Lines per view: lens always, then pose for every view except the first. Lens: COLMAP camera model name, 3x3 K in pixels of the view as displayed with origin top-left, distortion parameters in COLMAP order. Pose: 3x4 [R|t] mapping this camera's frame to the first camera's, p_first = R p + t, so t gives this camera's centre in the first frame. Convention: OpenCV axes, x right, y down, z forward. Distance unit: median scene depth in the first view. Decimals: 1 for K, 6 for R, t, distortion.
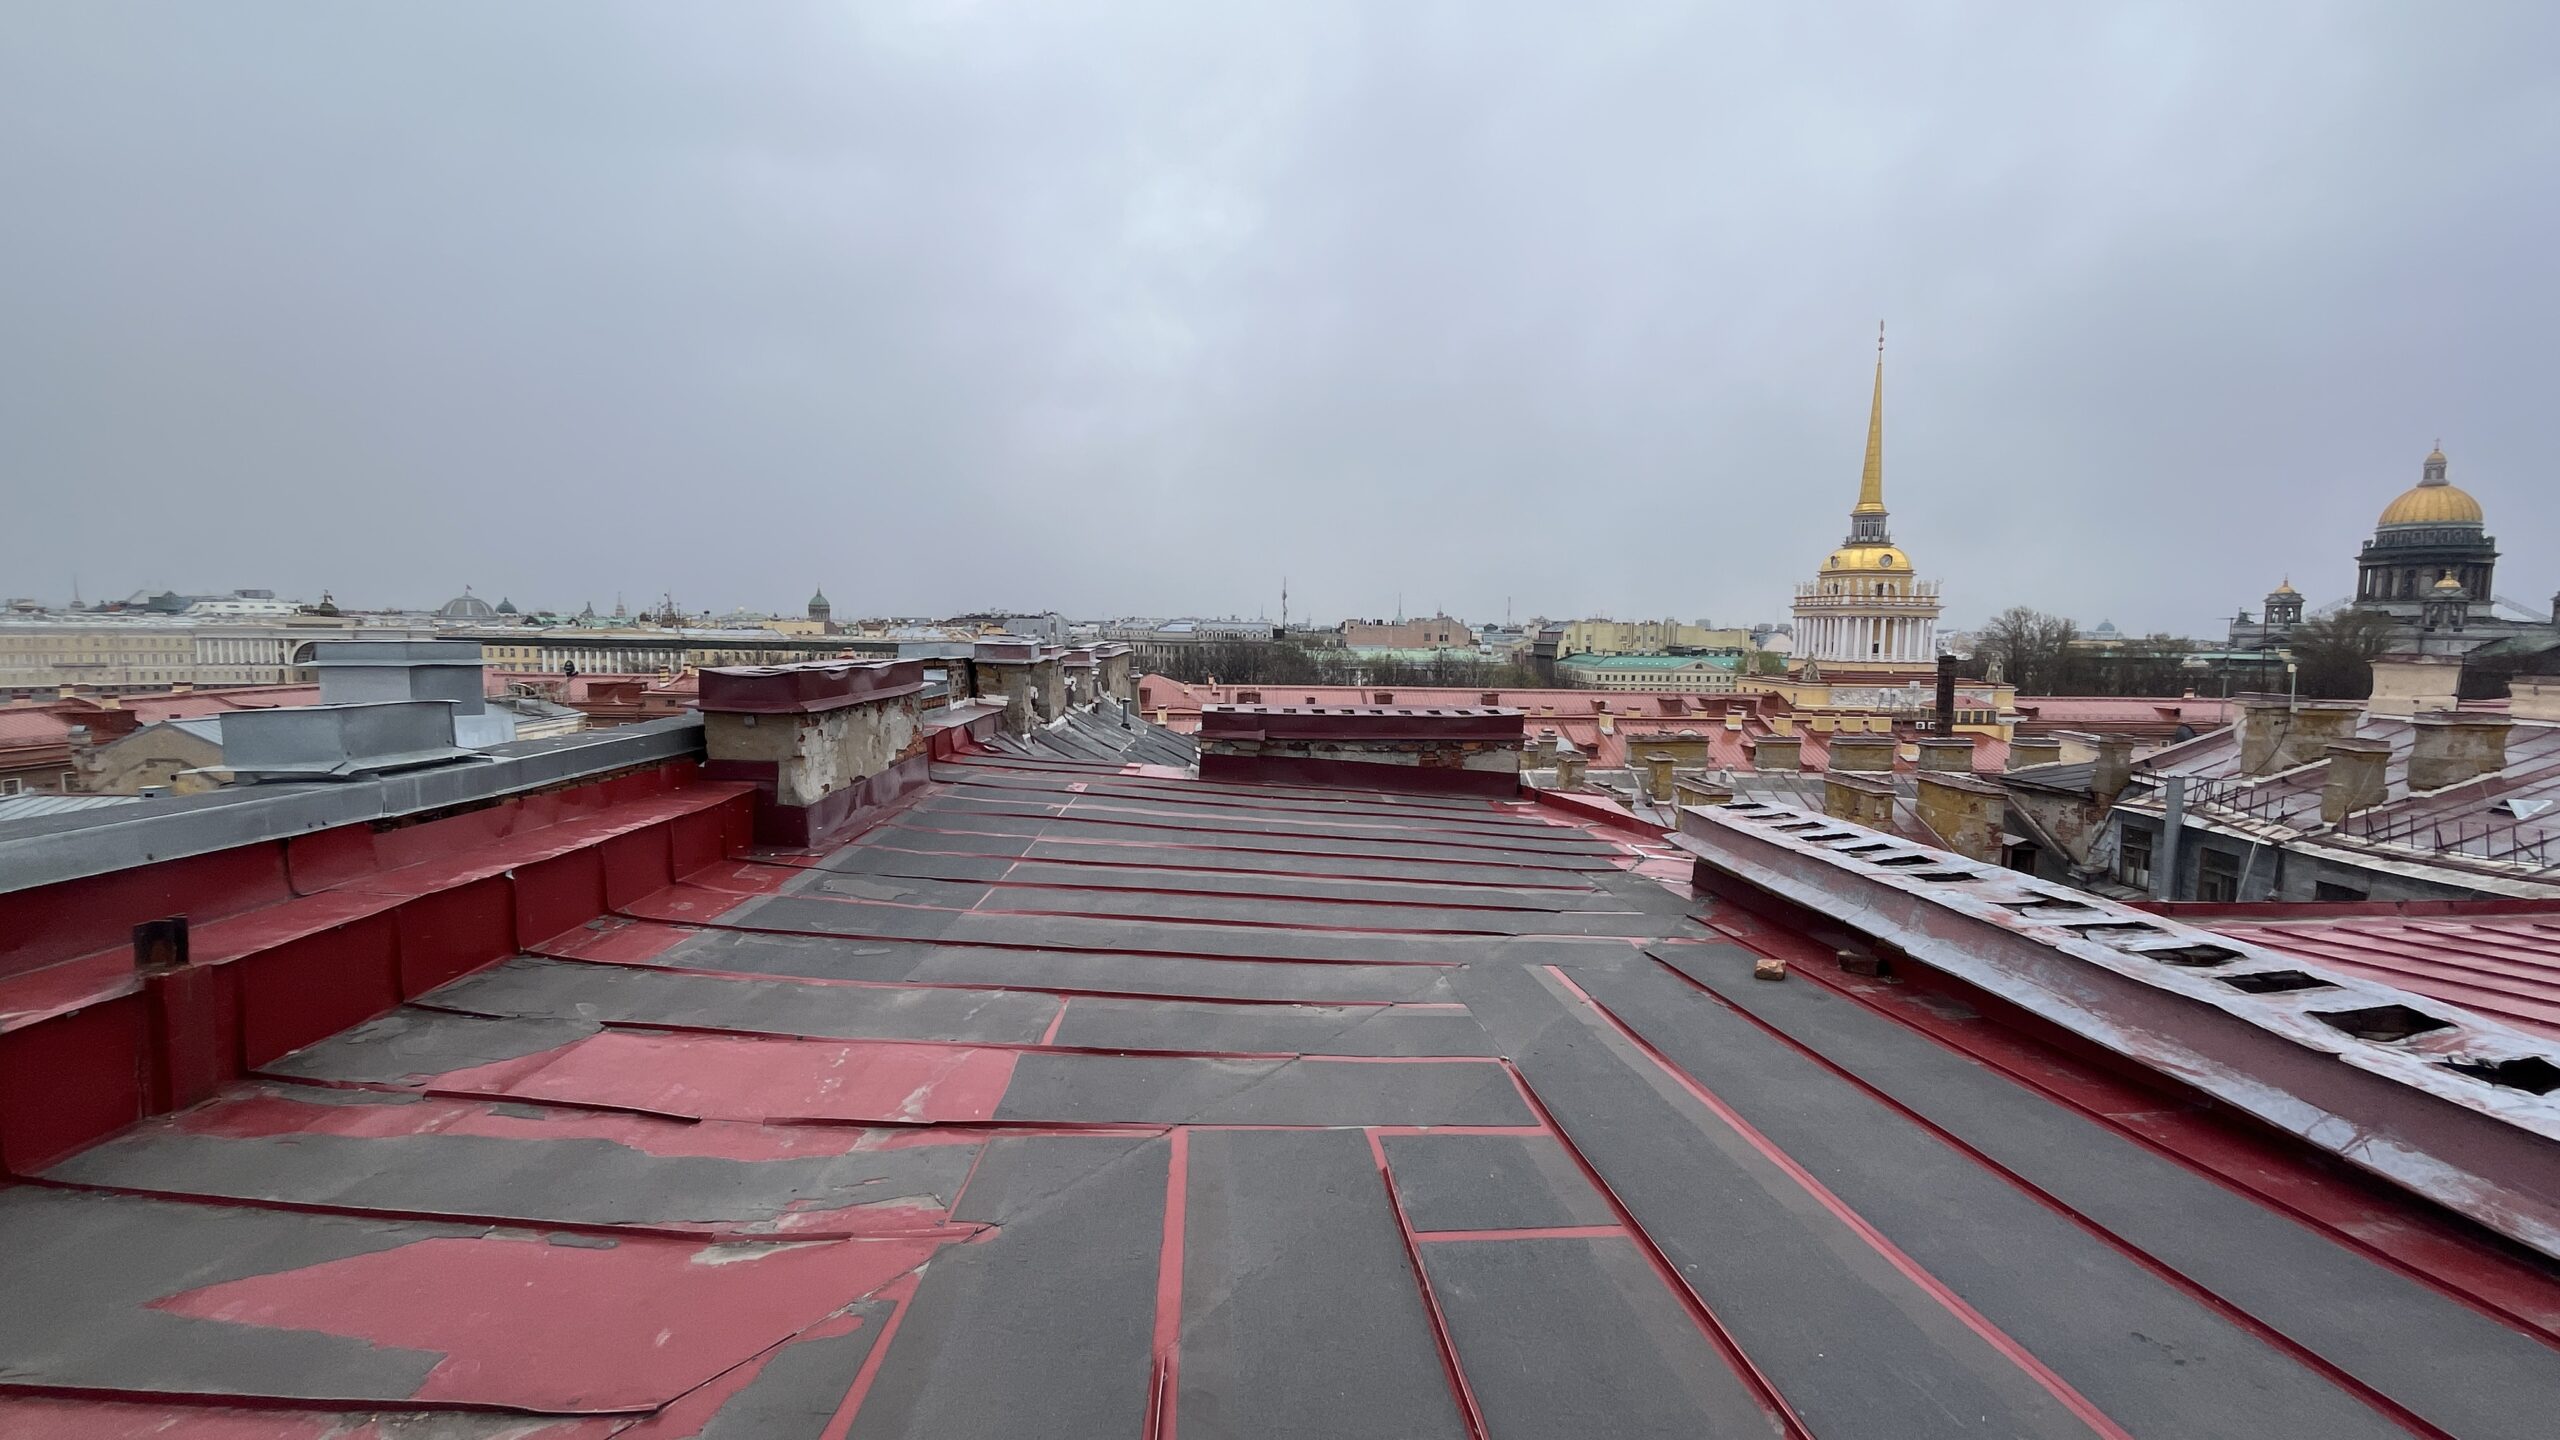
lens RADIAL K [[1030.5, 0, 1282.7], [0, 1030.5, 715.4], [0, 0, 1]] dist [-0.001957, -0.001050]
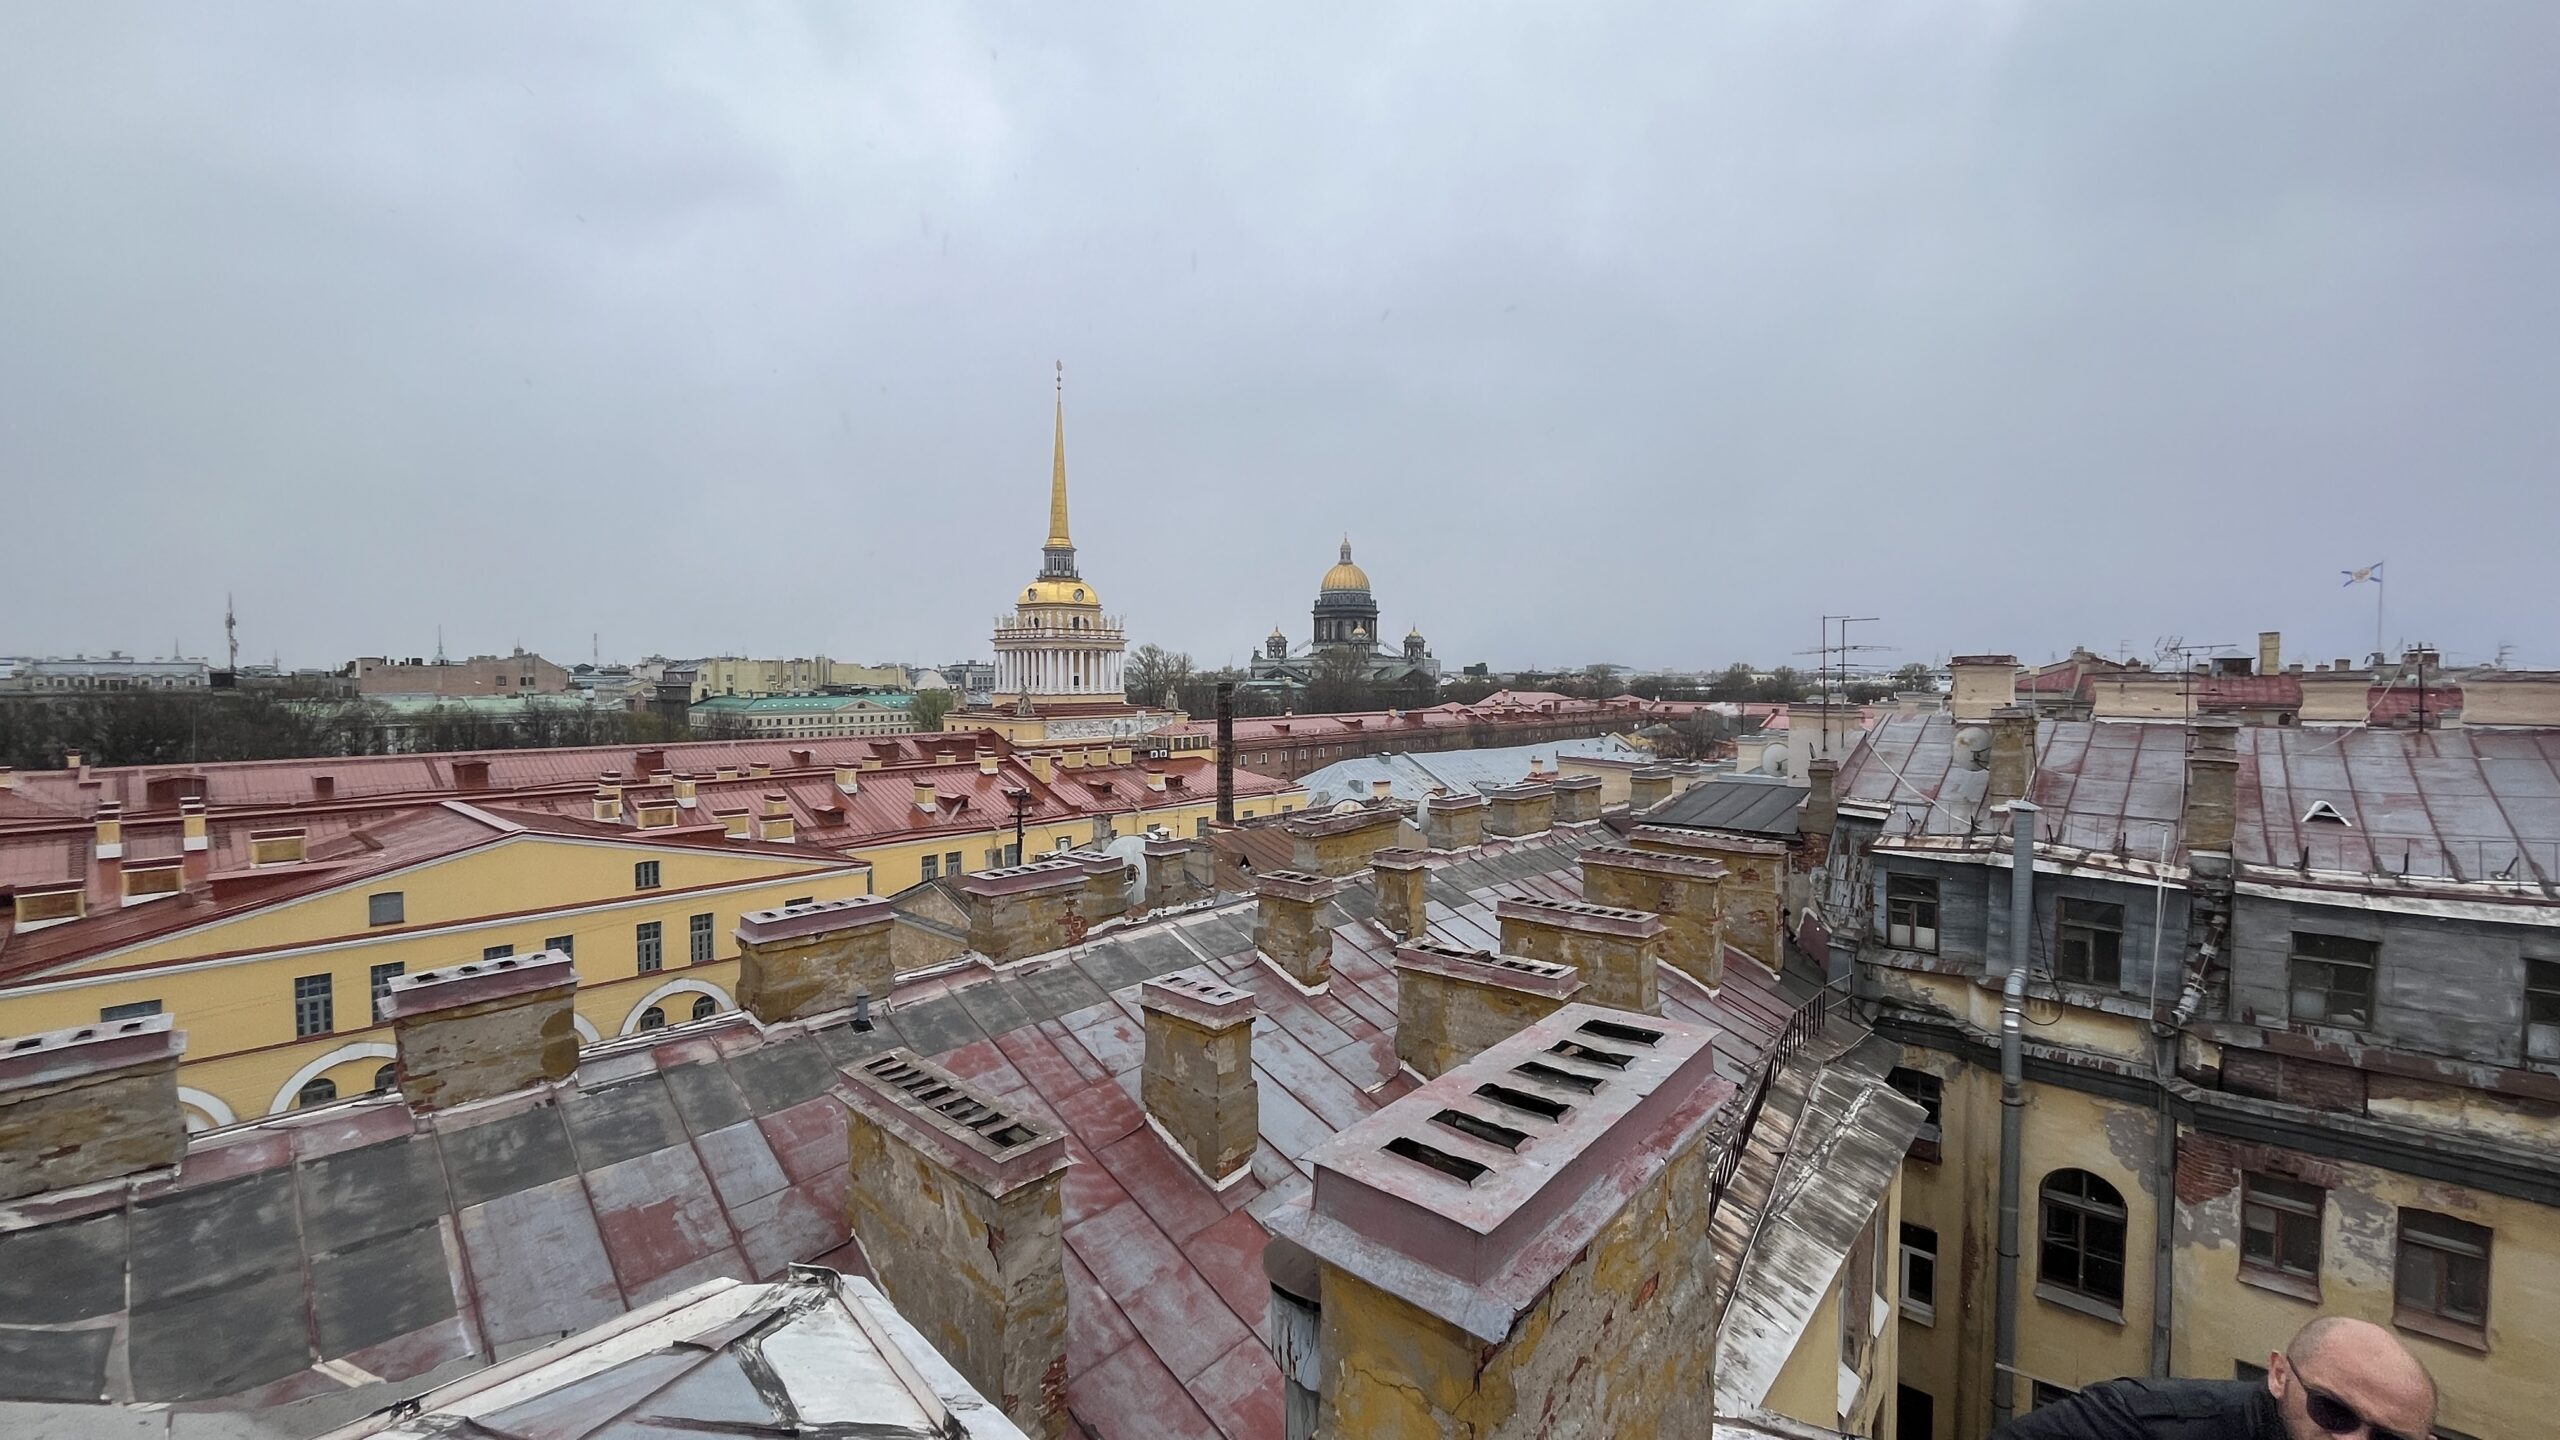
lens RADIAL K [[1030.5, 0, 1282.4], [0, 1030.5, 714.0], [0, 0, 1]] dist [-0.001957, -0.001050]
pose [[0.693704, -0.042106, 0.719029, -0.014102], [0.070813, 0.997440, -0.009909, -0.008124], [-0.716771, 0.057791, 0.694910, 0.152553]]
